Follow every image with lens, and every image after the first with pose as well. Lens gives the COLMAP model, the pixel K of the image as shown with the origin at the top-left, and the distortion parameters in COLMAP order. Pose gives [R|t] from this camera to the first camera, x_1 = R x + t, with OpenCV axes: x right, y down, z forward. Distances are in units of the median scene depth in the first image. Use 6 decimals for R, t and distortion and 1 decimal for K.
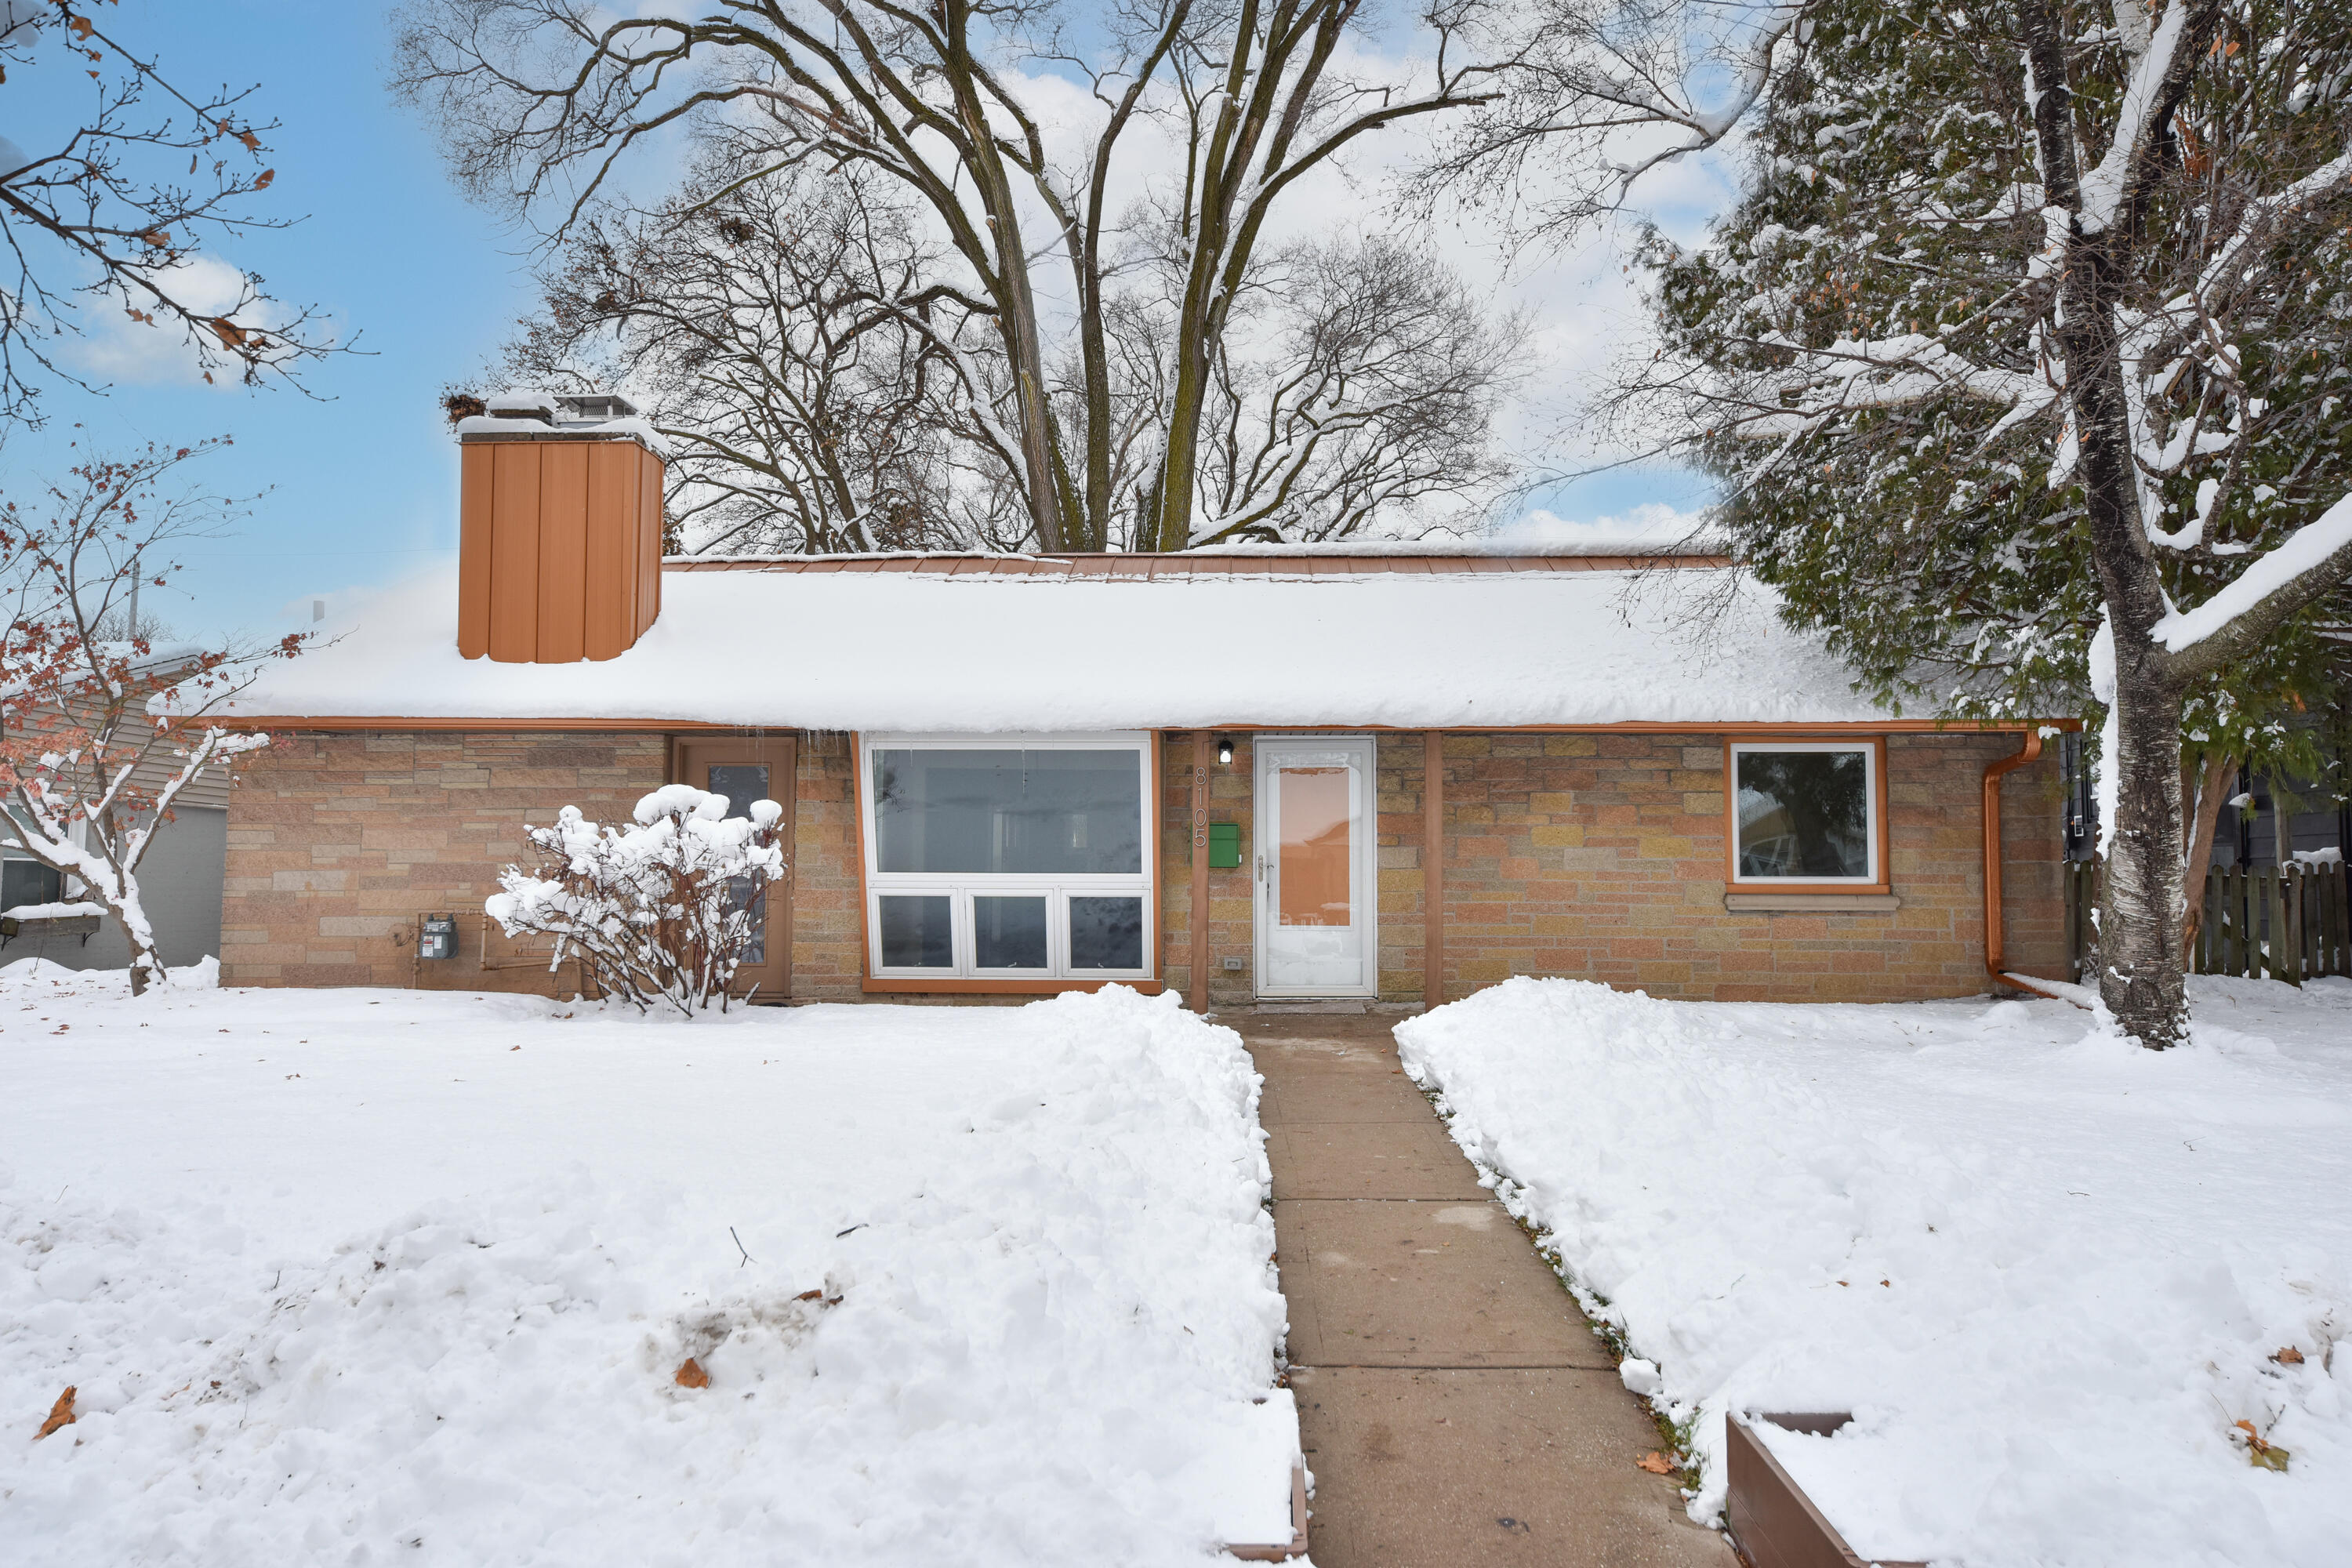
lens RADIAL K [[1579.0, 0, 1175.6], [0, 1579.0, 778.8], [0, 0, 1]] dist [0.026319, 0.002767]
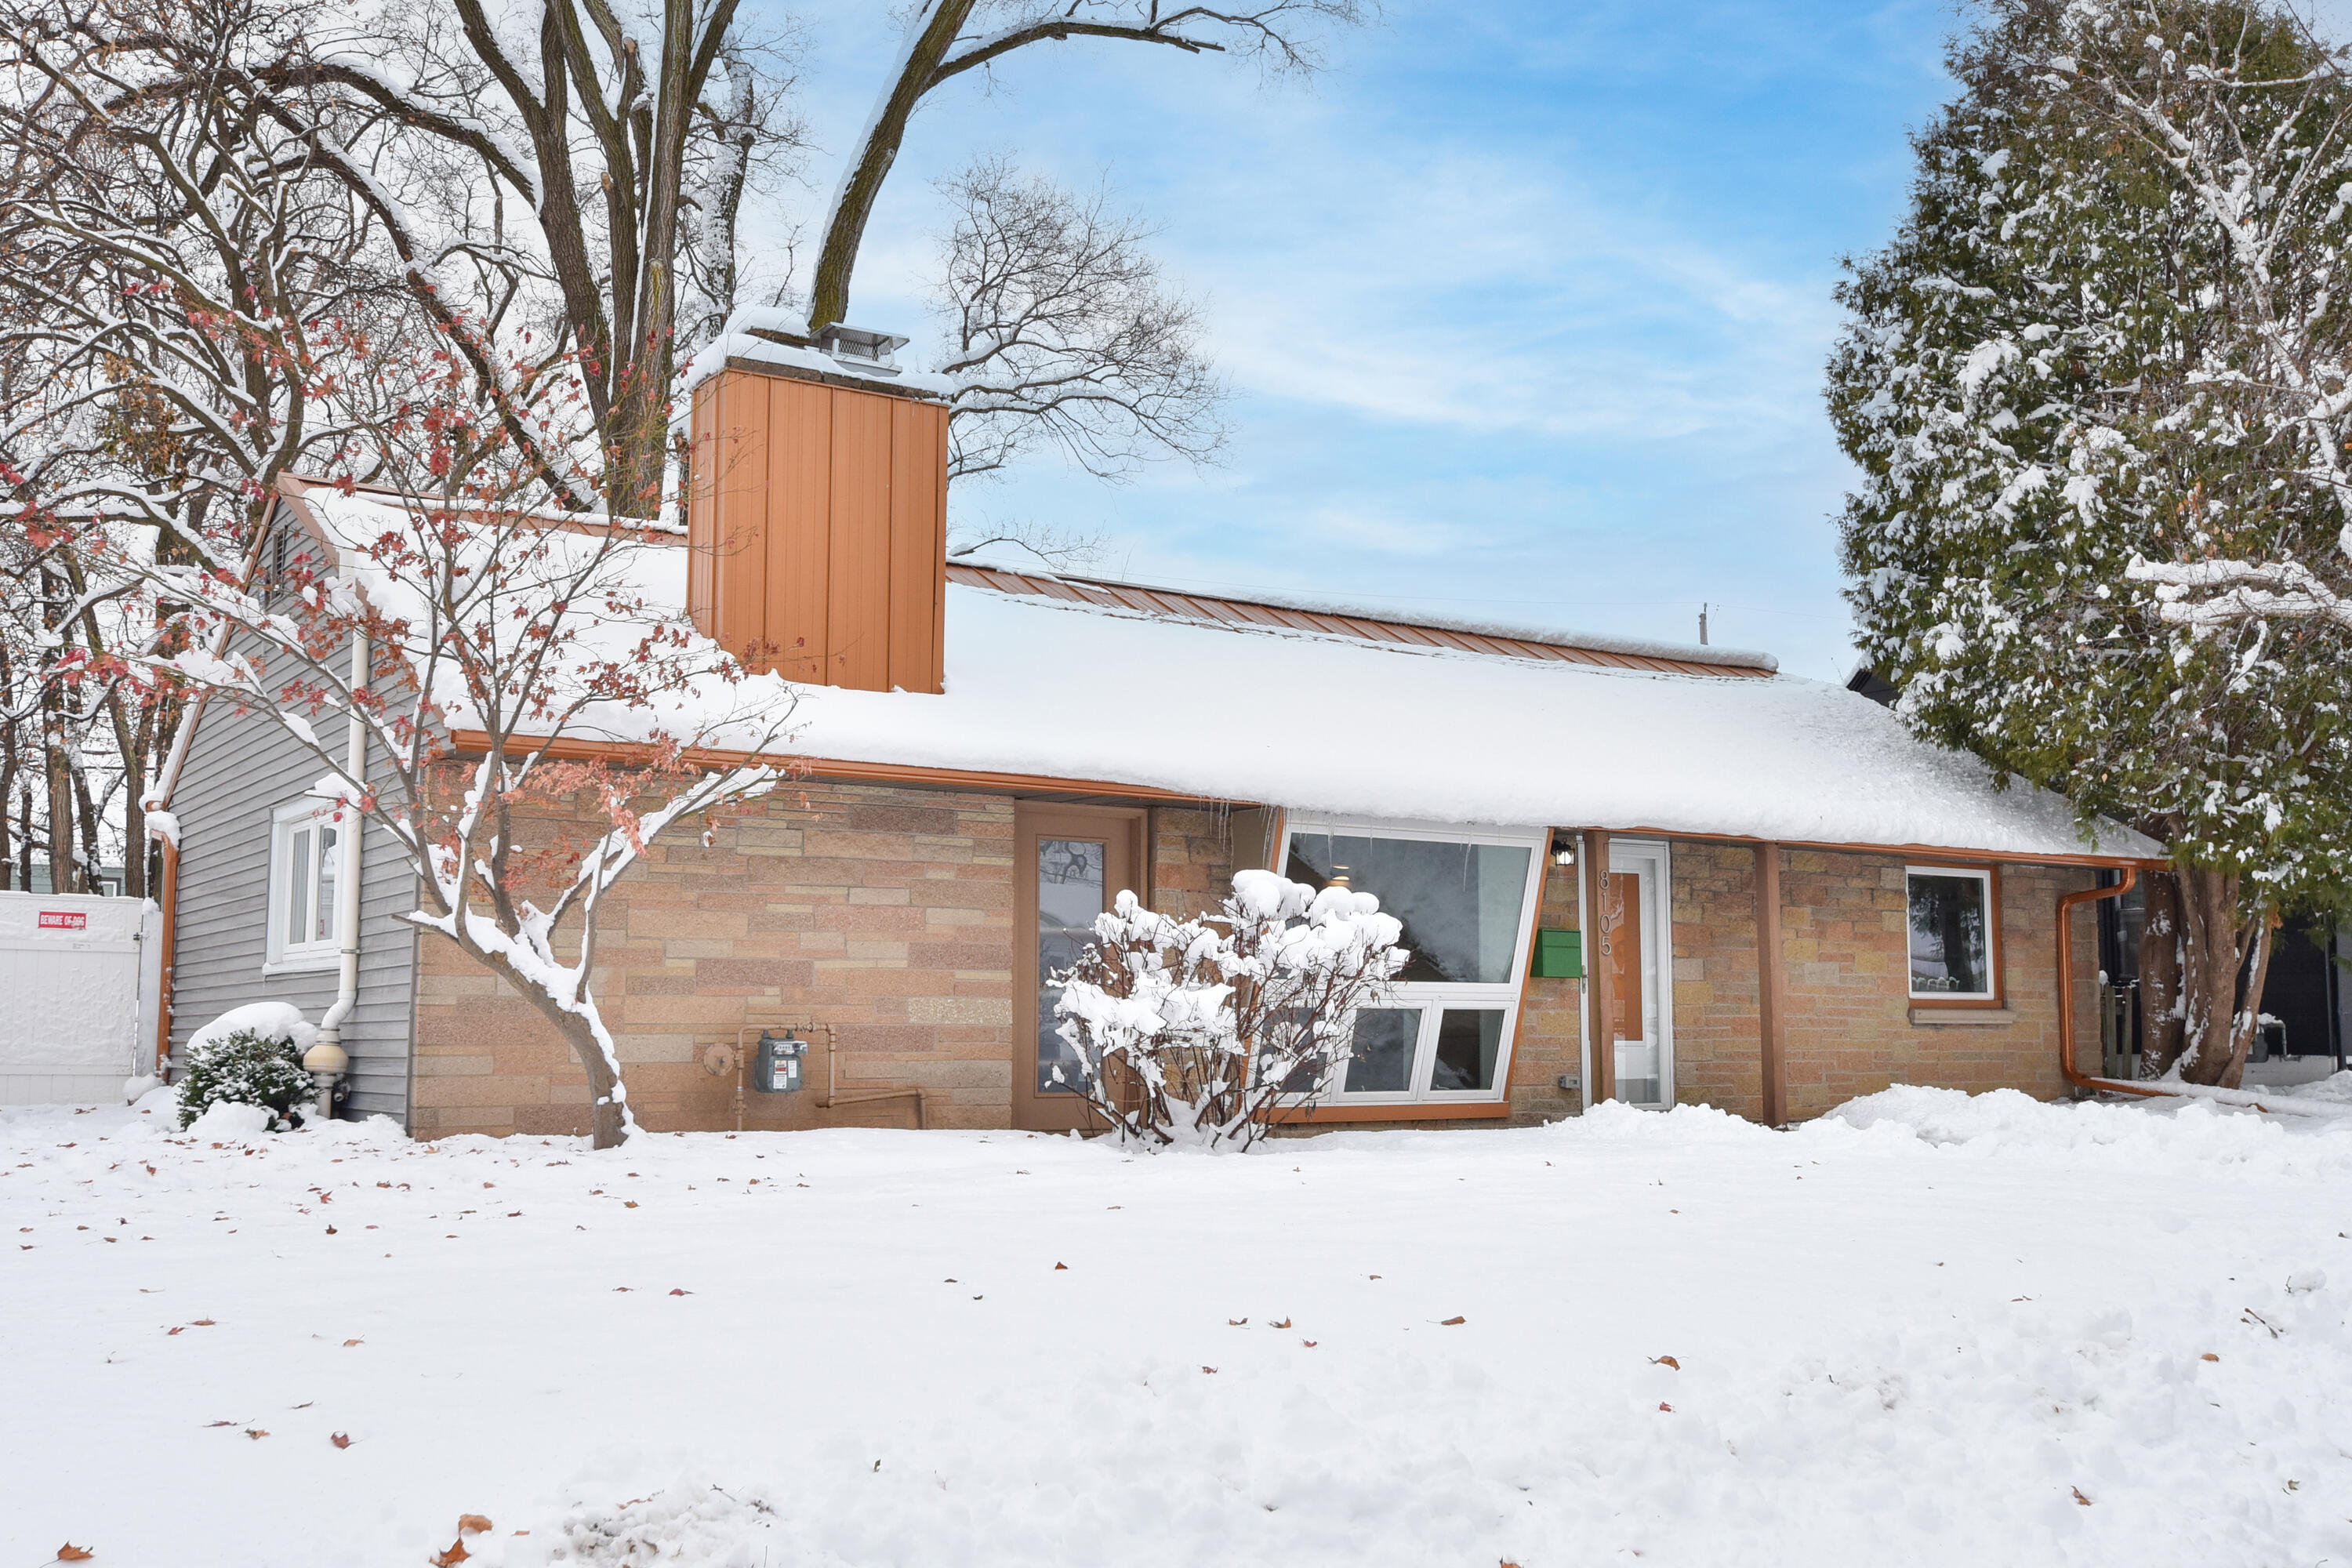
lens RADIAL K [[2365.7, 0, 1176.8], [0, 2365.7, 789.1], [0, 0, 1]] dist [-0.014504, 0.000000]
pose [[0.800512, 0.058720, 0.596432, -0.983298], [-0.048230, 0.998273, -0.033550, 0.003272], [-0.597372, -0.001909, 0.801962, 0.028675]]
